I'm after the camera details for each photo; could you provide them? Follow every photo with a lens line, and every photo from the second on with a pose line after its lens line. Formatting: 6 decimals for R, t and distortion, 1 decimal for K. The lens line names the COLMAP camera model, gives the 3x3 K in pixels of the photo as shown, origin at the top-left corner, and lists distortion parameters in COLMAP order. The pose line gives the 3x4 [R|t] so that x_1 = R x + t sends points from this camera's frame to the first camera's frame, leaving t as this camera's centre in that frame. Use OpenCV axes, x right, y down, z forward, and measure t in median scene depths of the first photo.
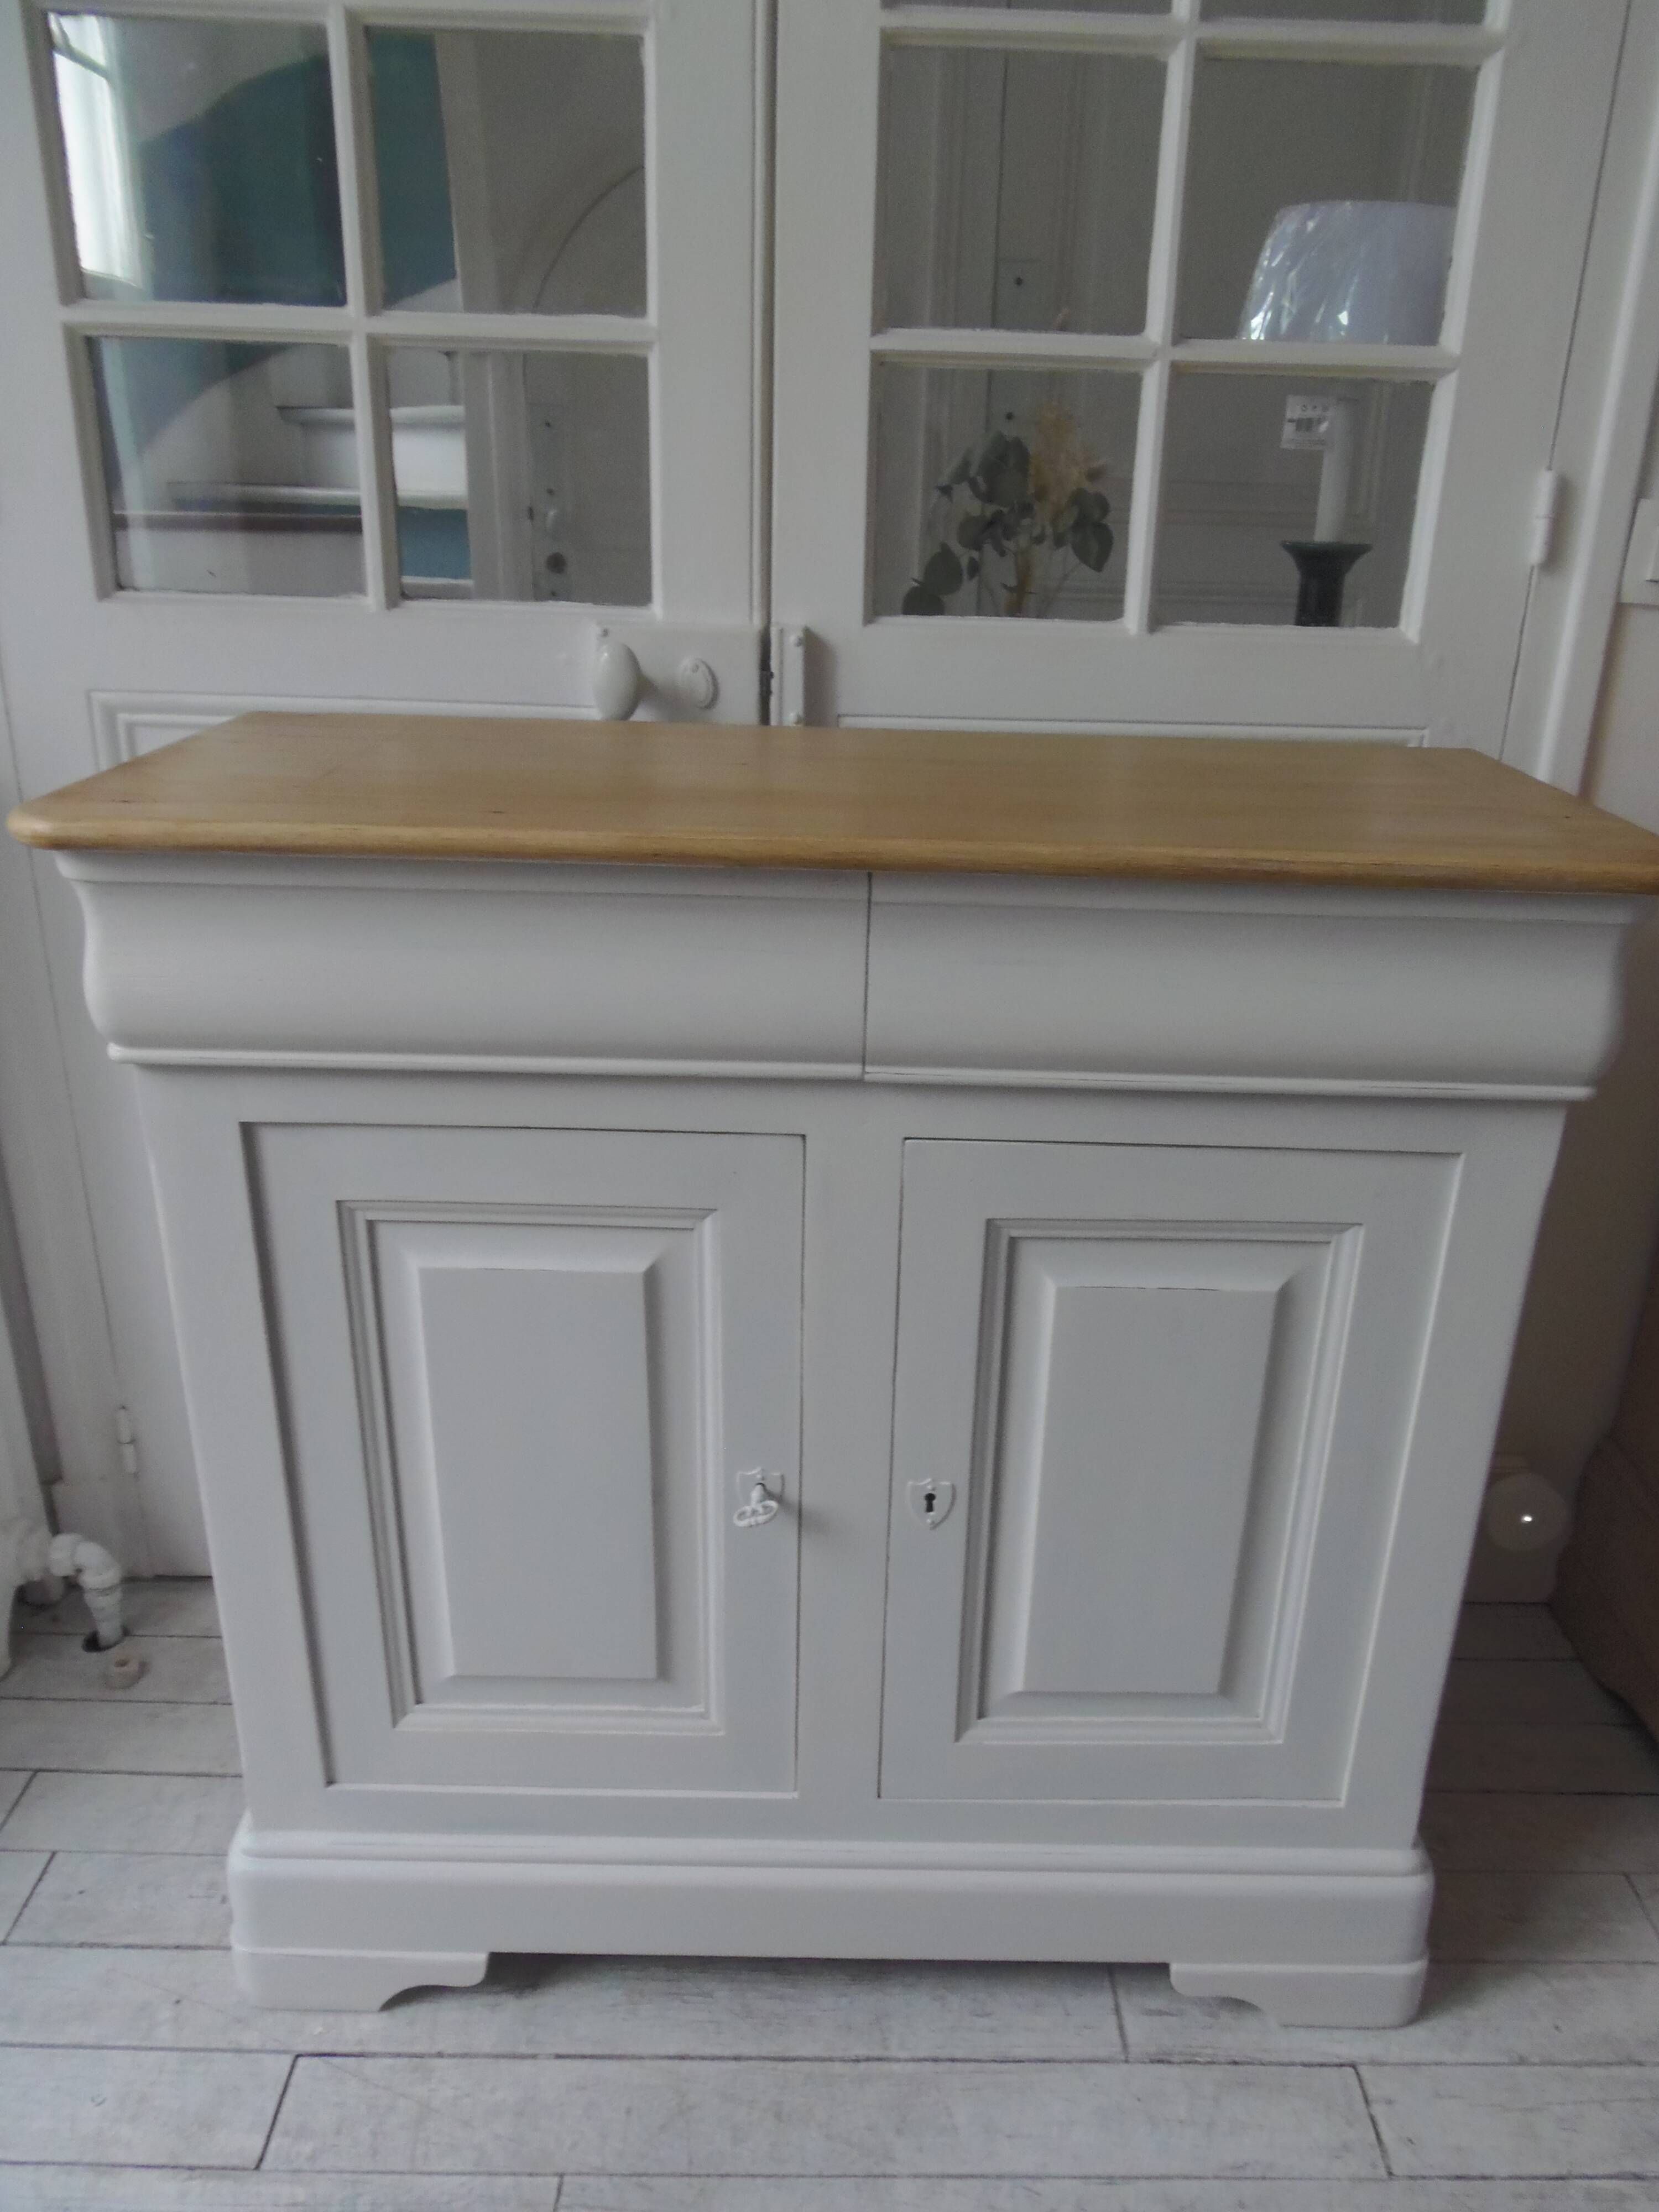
lens RADIAL K [[1610.1, 0, 858.3], [0, 1610.1, 1104.0], [0, 0, 1]] dist [-0.013899, -0.008869]
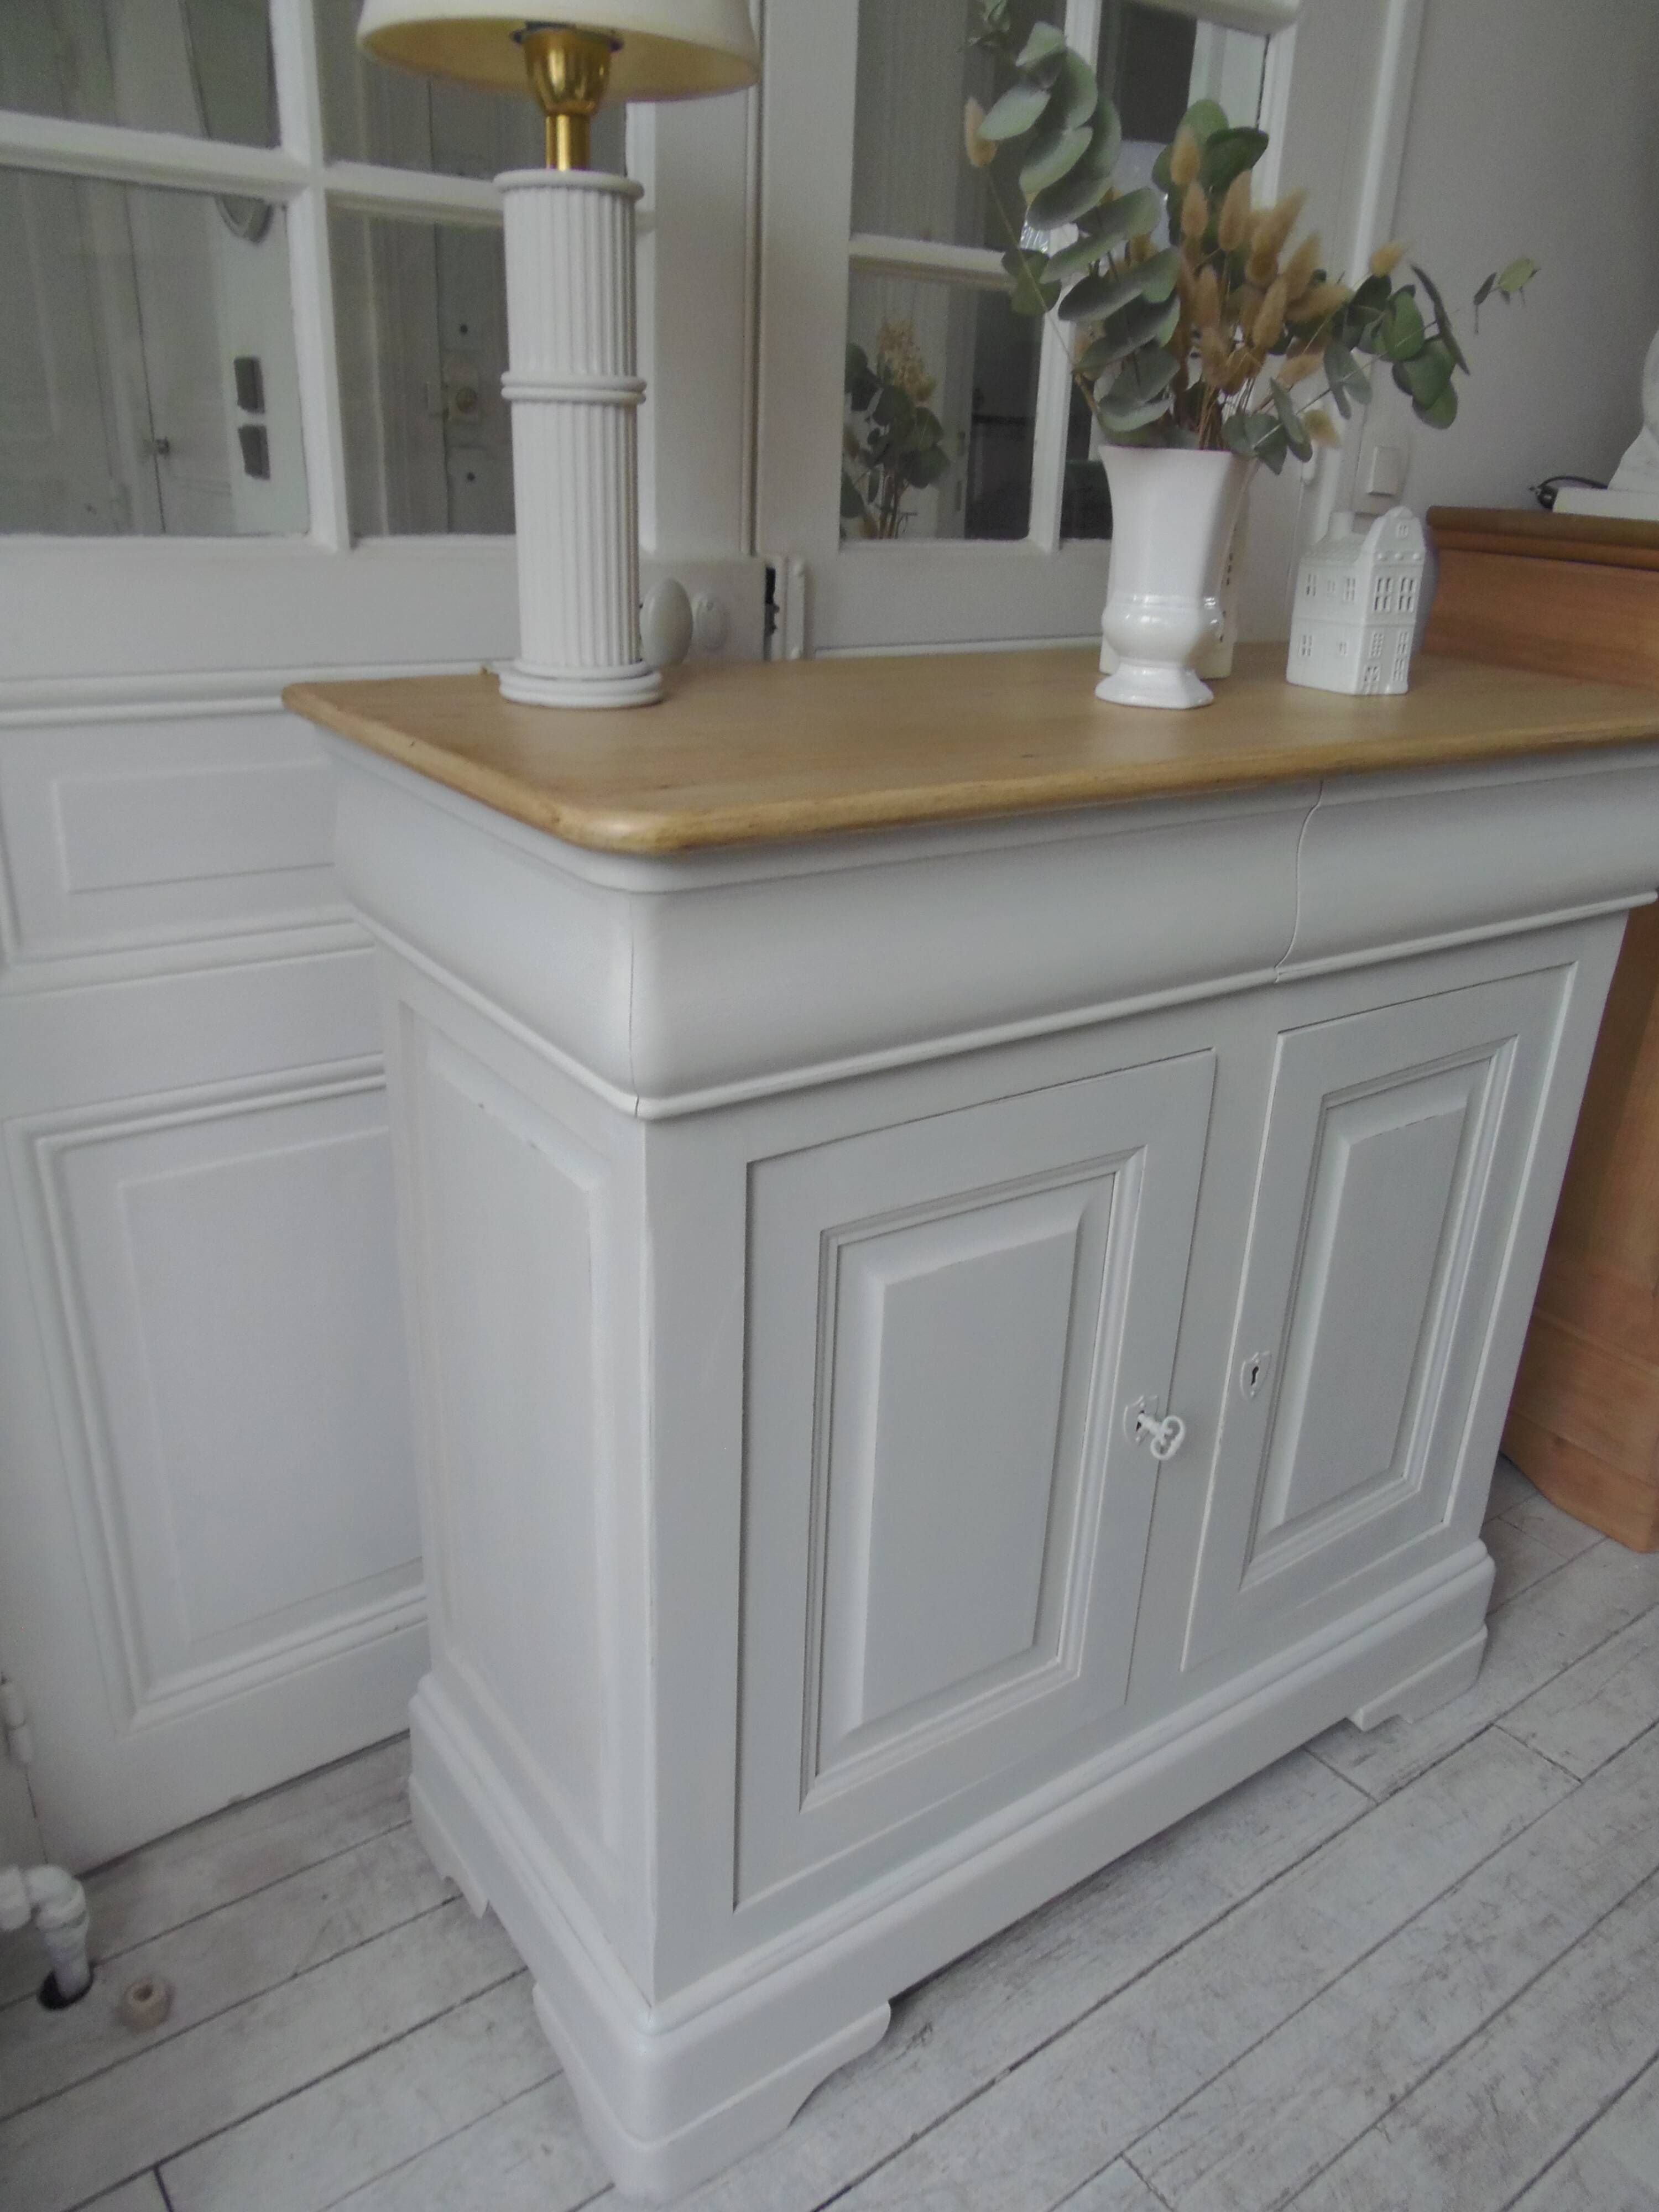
lens RADIAL K [[1622.9, 0, 858.1], [0, 1622.9, 1118.1], [0, 0, 1]] dist [-0.014334, -0.001151]
pose [[0.803640, -0.223007, 0.551752, -0.652092], [0.196378, 0.974576, 0.107875, -0.080415], [-0.561781, 0.021659, 0.827002, 0.232683]]
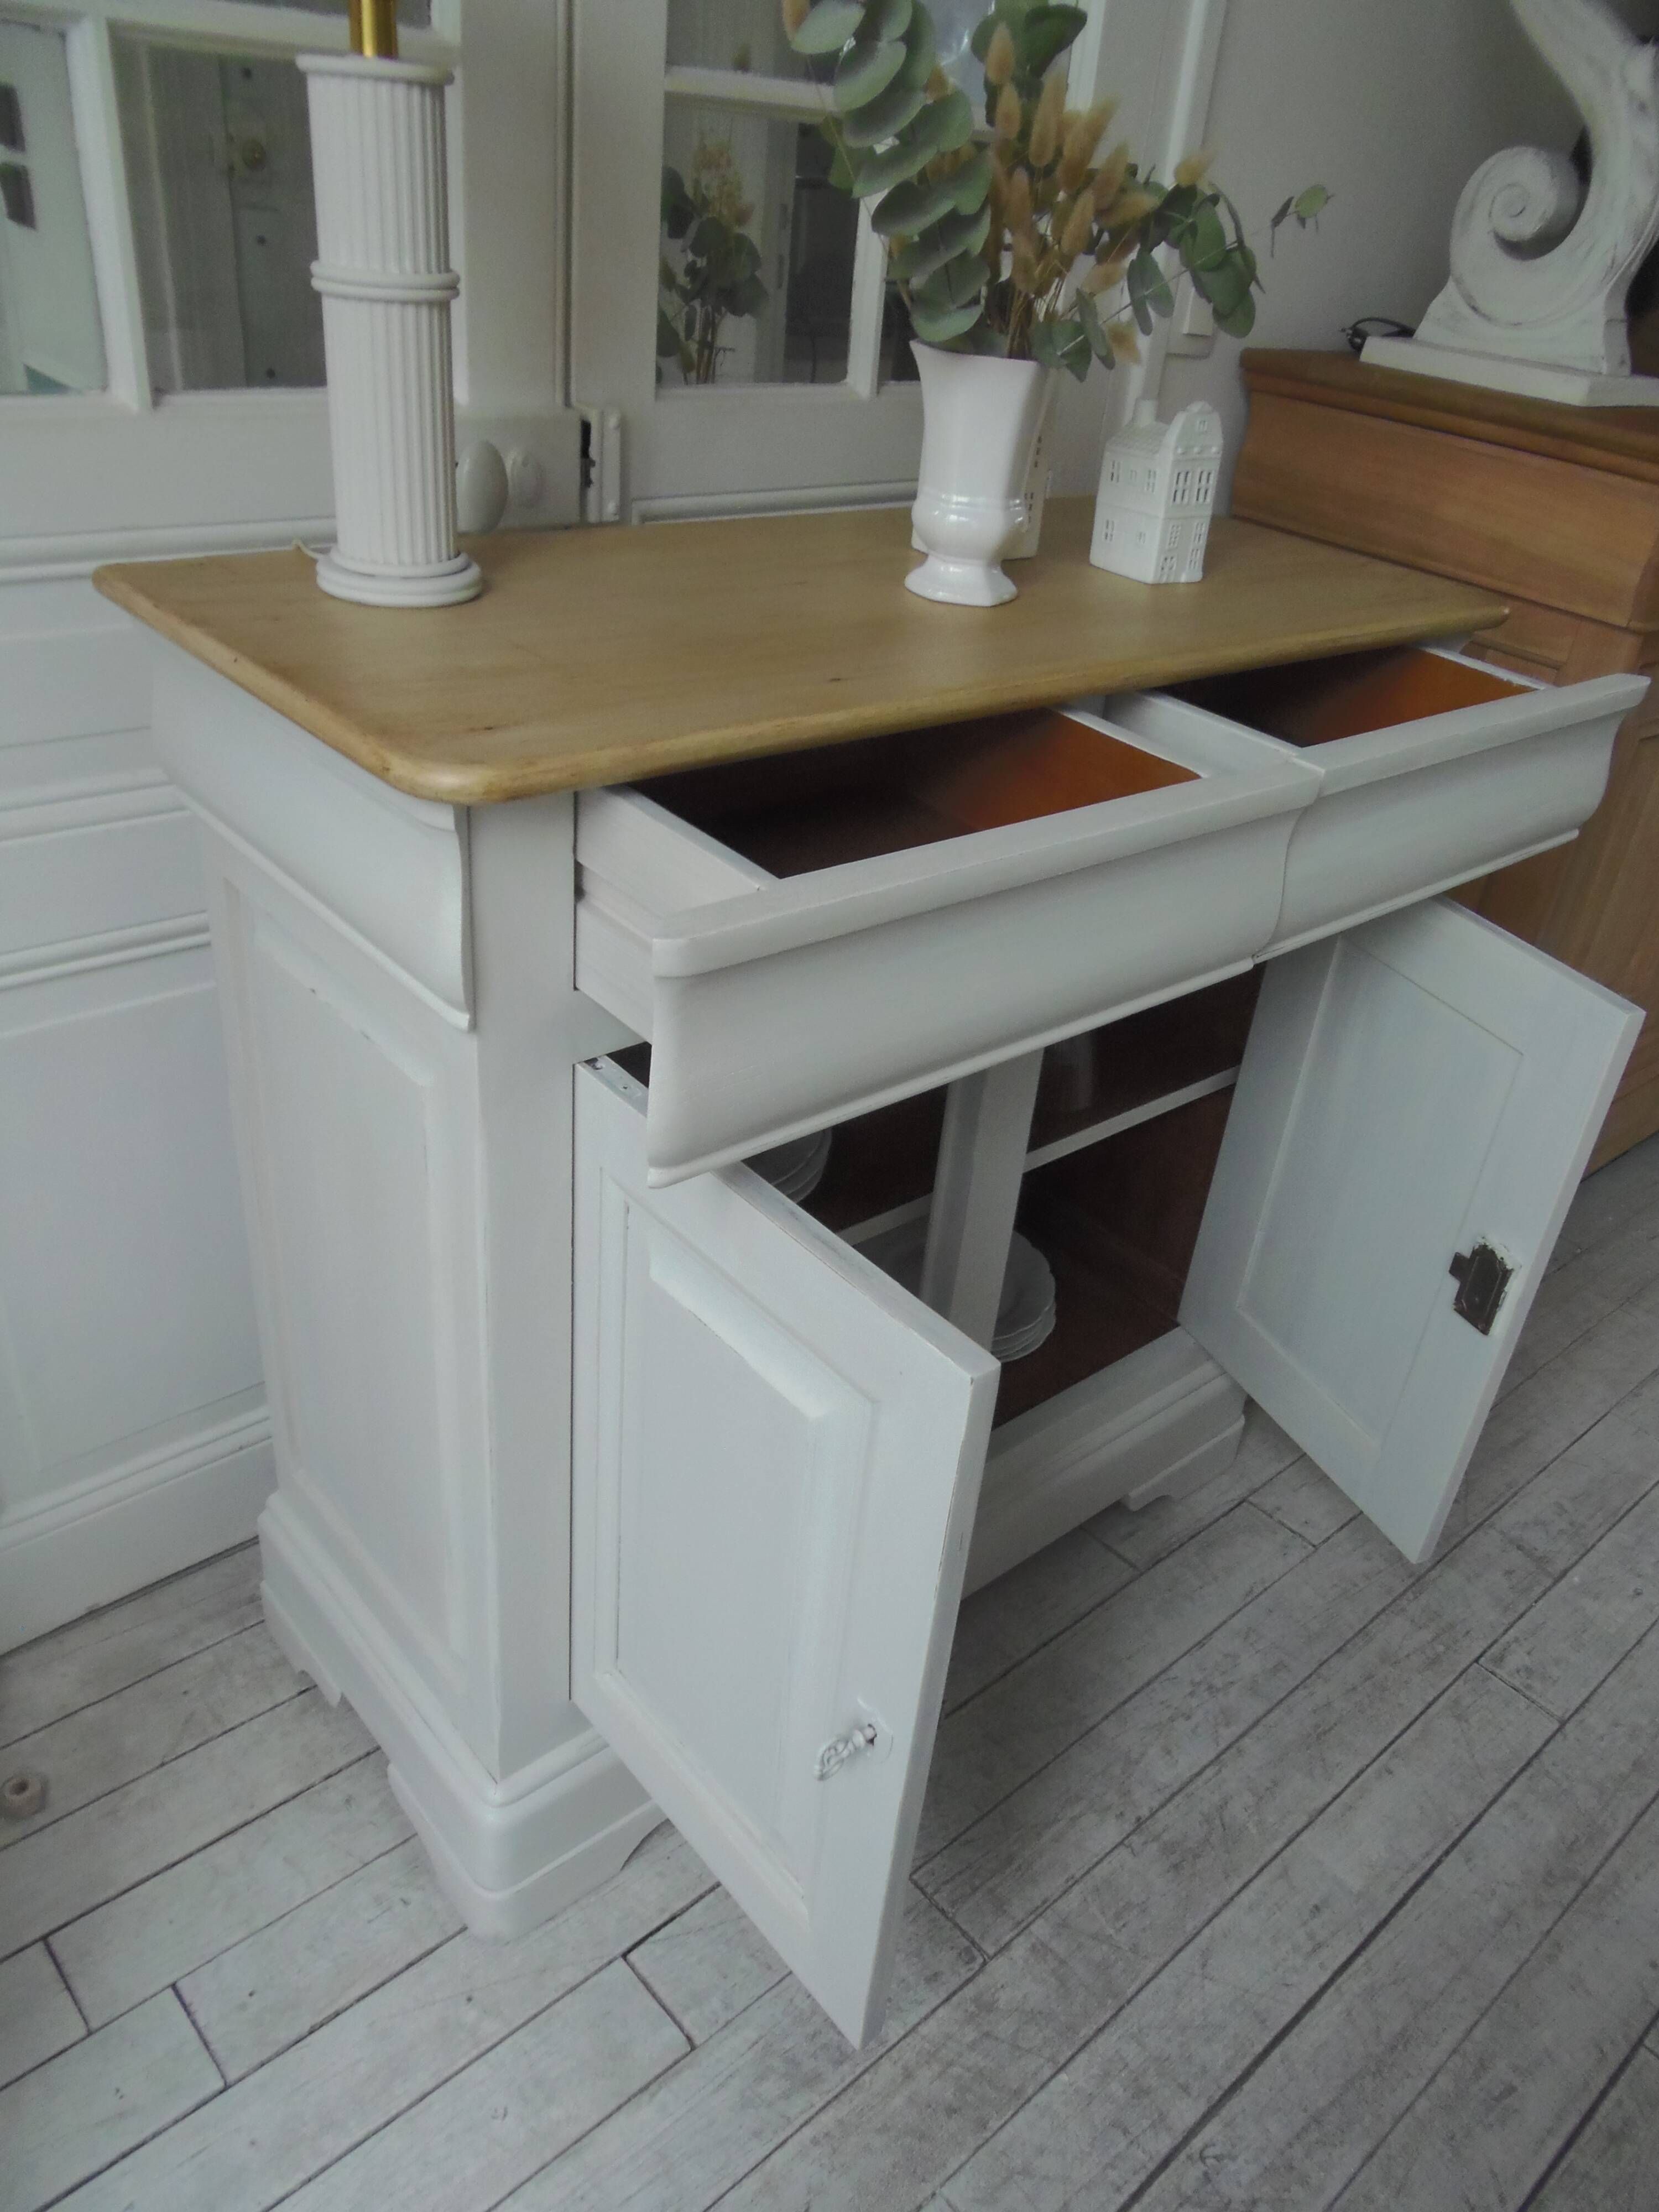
lens RADIAL K [[1622.9, 0, 861.0], [0, 1622.9, 1122.9], [0, 0, 1]] dist [-0.014334, -0.001151]
pose [[0.740873, -0.307611, 0.597062, -0.668052], [0.171720, 0.946162, 0.274389, -0.150831], [-0.649323, -0.100760, 0.753809, 0.181969]]
